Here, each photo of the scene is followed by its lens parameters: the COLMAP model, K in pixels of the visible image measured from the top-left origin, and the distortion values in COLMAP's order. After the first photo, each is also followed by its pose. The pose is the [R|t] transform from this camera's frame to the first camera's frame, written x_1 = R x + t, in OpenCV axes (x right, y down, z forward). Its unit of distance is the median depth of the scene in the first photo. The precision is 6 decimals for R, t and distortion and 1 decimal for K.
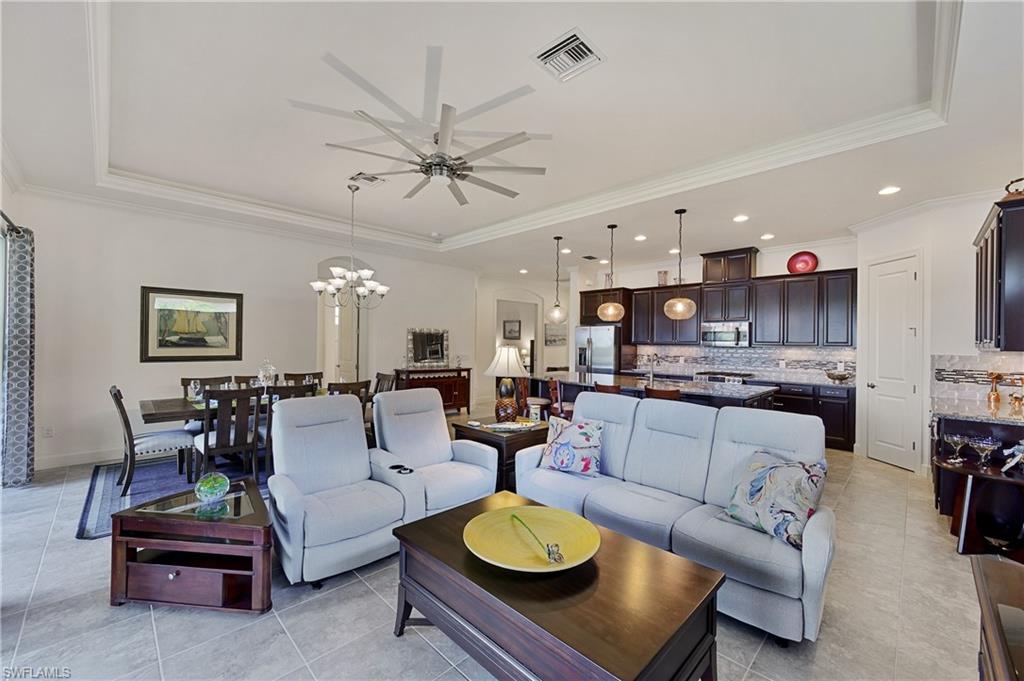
lens RADIAL K [[408.5, 0, 509.3], [0, 408.5, 341.7], [0, 0, 1]] dist [-0.001698, -0.000143]
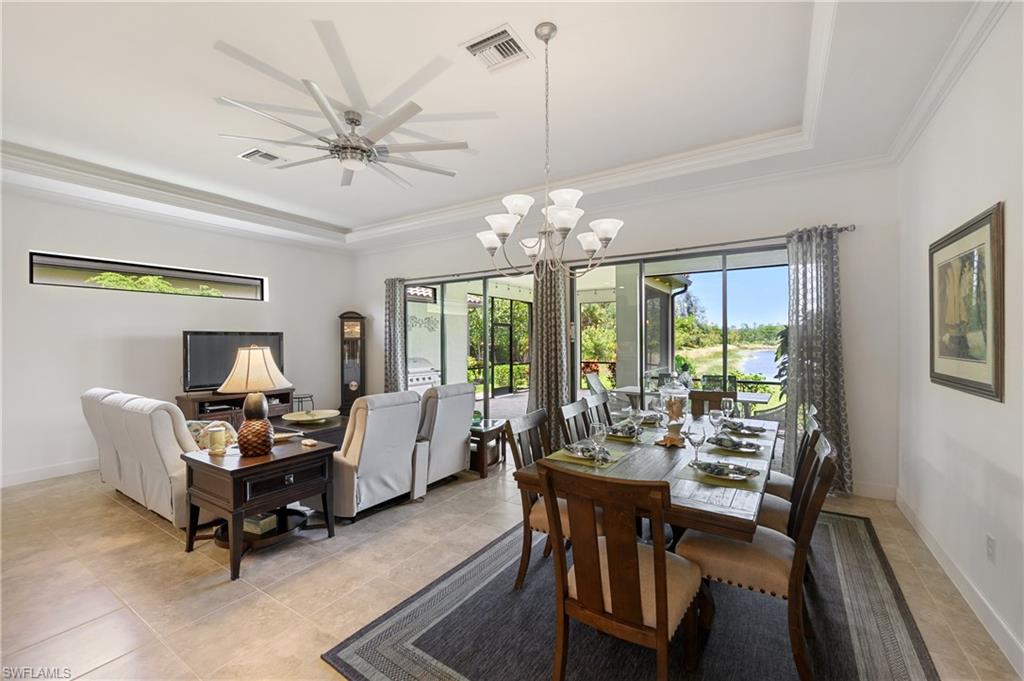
lens RADIAL K [[421.3, 0, 506.3], [0, 421.3, 336.5], [0, 0, 1]] dist [0.001838, -0.000038]
pose [[-0.979797, -0.007674, -0.199849, -0.205835], [-0.006219, 0.999949, -0.007908, -0.002530], [0.199900, -0.006505, -0.979795, 1.323461]]
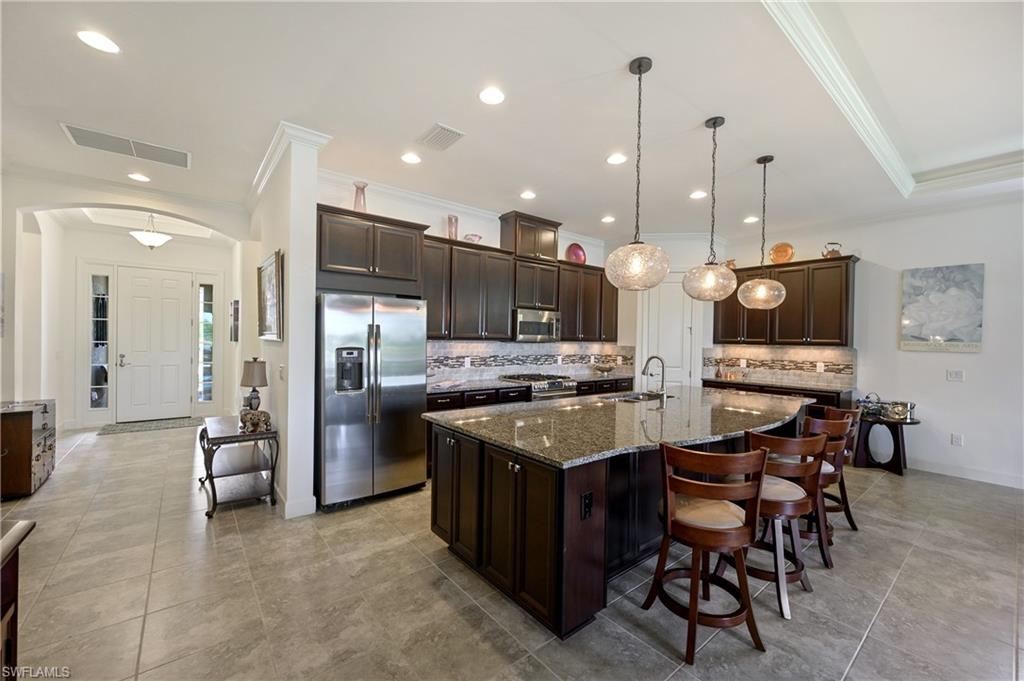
lens RADIAL K [[403.3, 0, 513.1], [0, 403.3, 341.4], [0, 0, 1]] dist [-0.001659, -0.000243]
pose [[0.108637, -0.015620, 0.993959, -0.308910], [-0.014733, 0.999741, 0.017321, -0.001707], [-0.993972, -0.016525, 0.108379, 1.243081]]
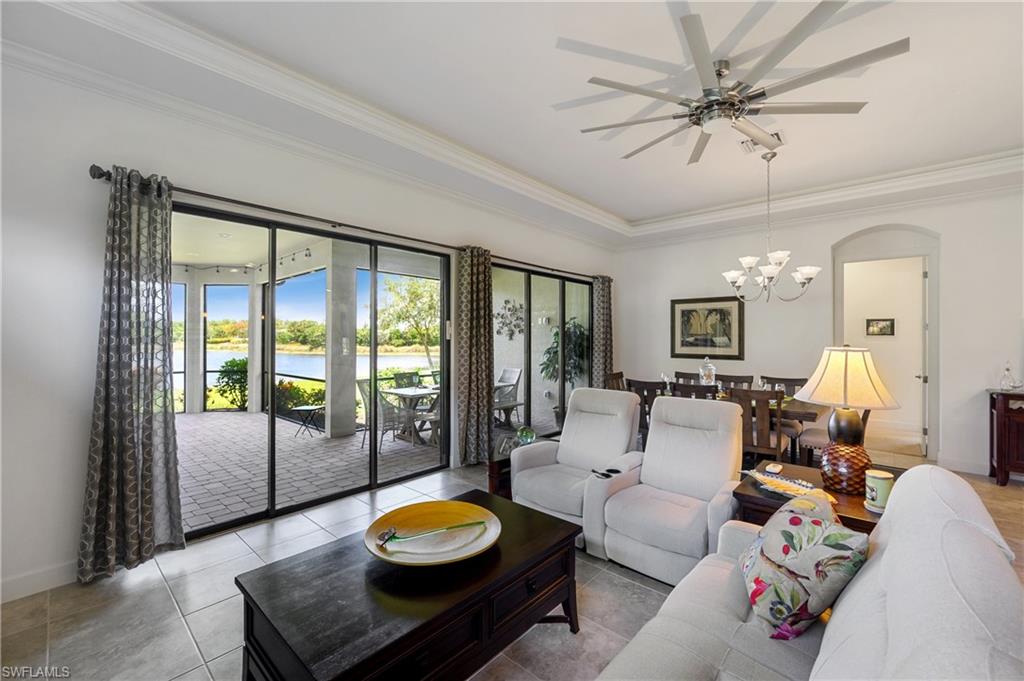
lens RADIAL K [[425.5, 0, 538.5], [0, 425.5, 337.4], [0, 0, 1]] dist [0.115778, -0.052073]
pose [[0.106473, -0.010040, -0.994265, 0.386402], [-0.005215, 0.999930, -0.010655, 0.001953], [0.994302, 0.006320, 0.106413, 0.381562]]
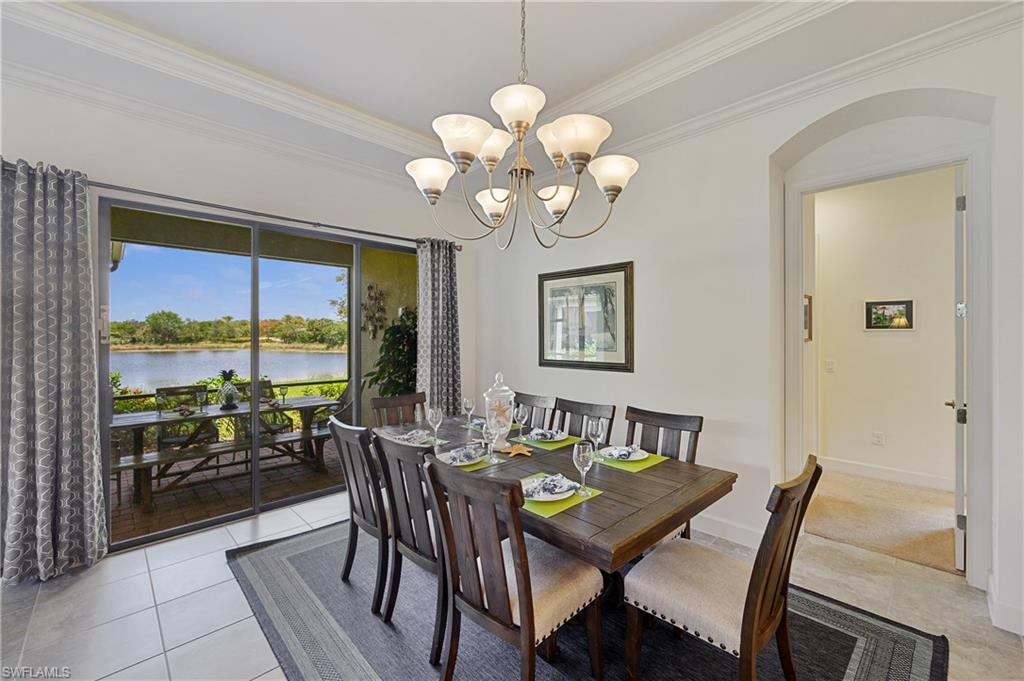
lens RADIAL K [[421.3, 0, 506.3], [0, 421.3, 336.5], [0, 0, 1]] dist [0.001838, -0.000038]
pose [[-0.028055, -0.013980, -0.999509, -0.039632], [-0.003203, 0.999898, -0.013896, 0.002473], [0.999601, 0.002812, -0.028097, 0.855859]]
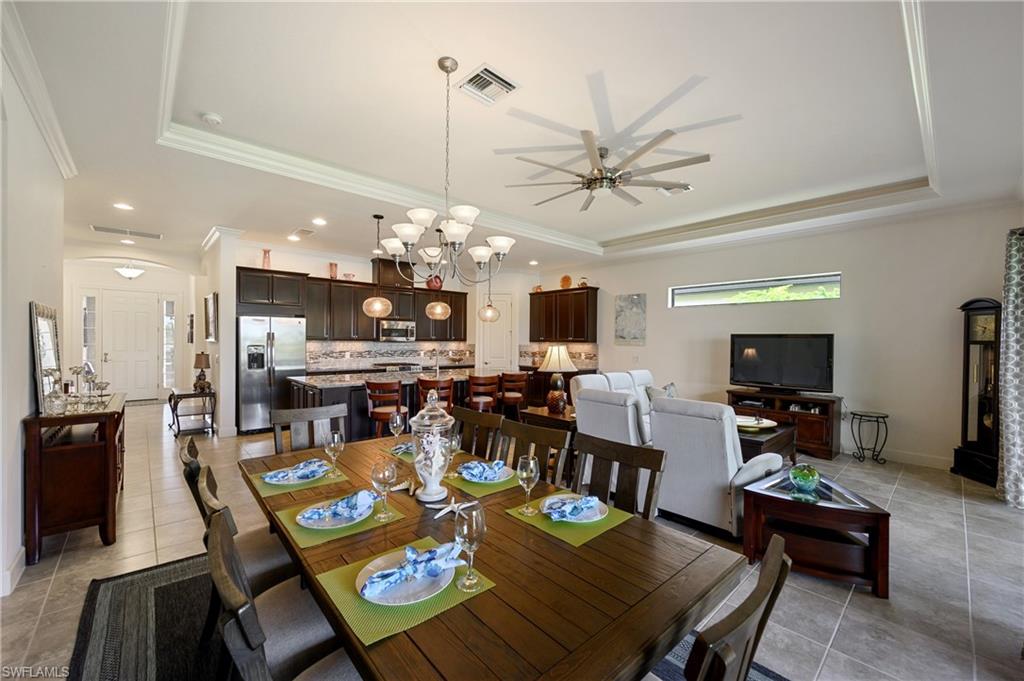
lens RADIAL K [[403.3, 0, 513.1], [0, 403.3, 341.4], [0, 0, 1]] dist [-0.001659, -0.000243]
pose [[0.043515, -0.014562, 0.998947, -0.821525], [-0.007835, 0.999858, 0.014917, -0.011075], [-0.999022, -0.008476, 0.043395, 0.787141]]
